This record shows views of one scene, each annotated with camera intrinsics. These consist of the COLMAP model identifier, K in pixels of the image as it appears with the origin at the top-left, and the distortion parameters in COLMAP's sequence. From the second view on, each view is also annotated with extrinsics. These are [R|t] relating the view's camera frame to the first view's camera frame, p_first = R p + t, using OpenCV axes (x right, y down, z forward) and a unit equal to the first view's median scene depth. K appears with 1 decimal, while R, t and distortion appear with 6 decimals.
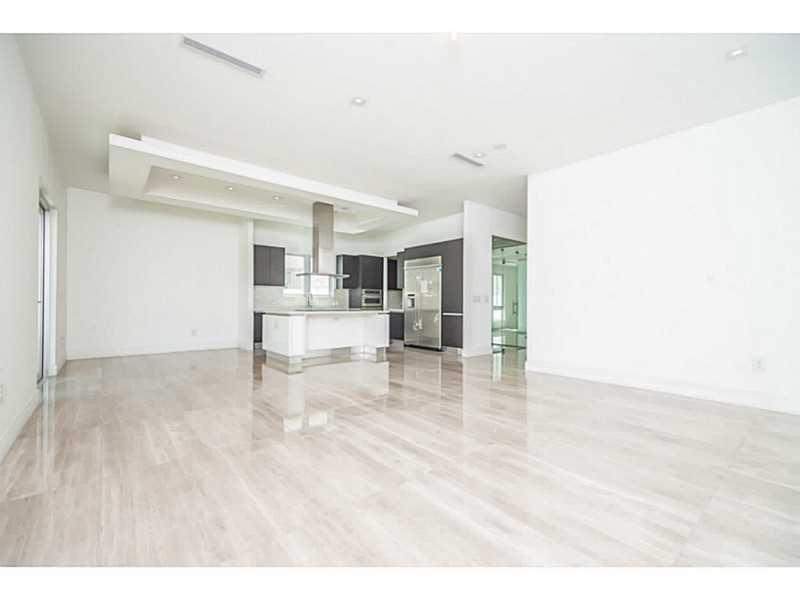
lens RADIAL K [[350.4, 0, 401.0], [0, 350.4, 303.7], [0, 0, 1]] dist [0.020181, -0.004083]
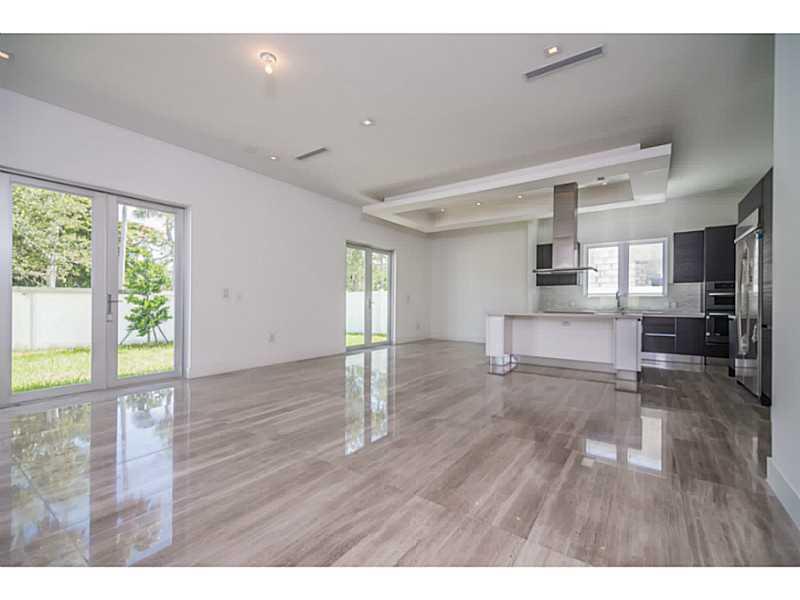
lens RADIAL K [[350.4, 0, 401.2], [0, 350.4, 301.4], [0, 0, 1]] dist [0.020181, -0.004083]
pose [[0.242699, -0.003299, -0.970096, 0.446721], [-0.007259, 0.999960, -0.005217, -0.000215], [0.970075, 0.008308, 0.242665, 0.376043]]
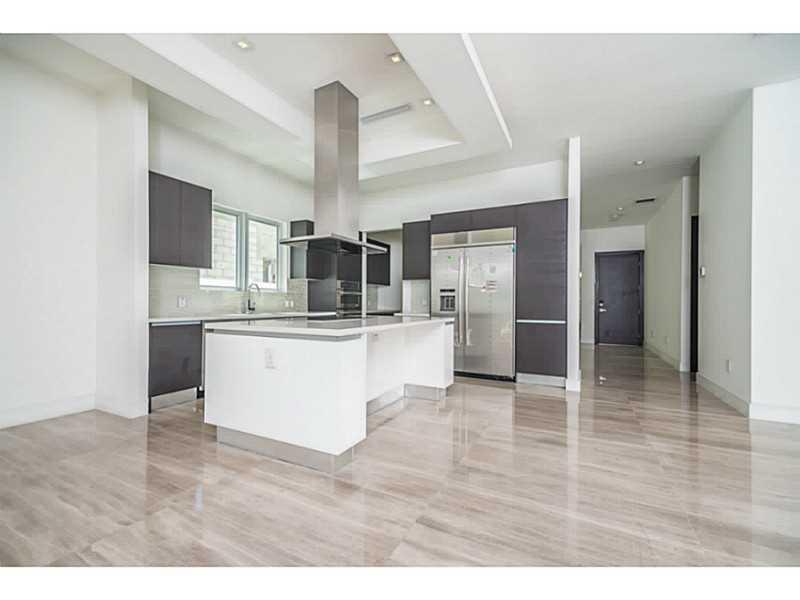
lens RADIAL K [[350.4, 0, 397.6], [0, 350.4, 299.4], [0, 0, 1]] dist [0.020181, -0.004083]
pose [[0.929835, 0.003036, 0.367965, -0.283743], [-0.000802, 0.999980, -0.006226, -0.004533], [-0.367976, 0.005494, 0.929819, 0.462620]]
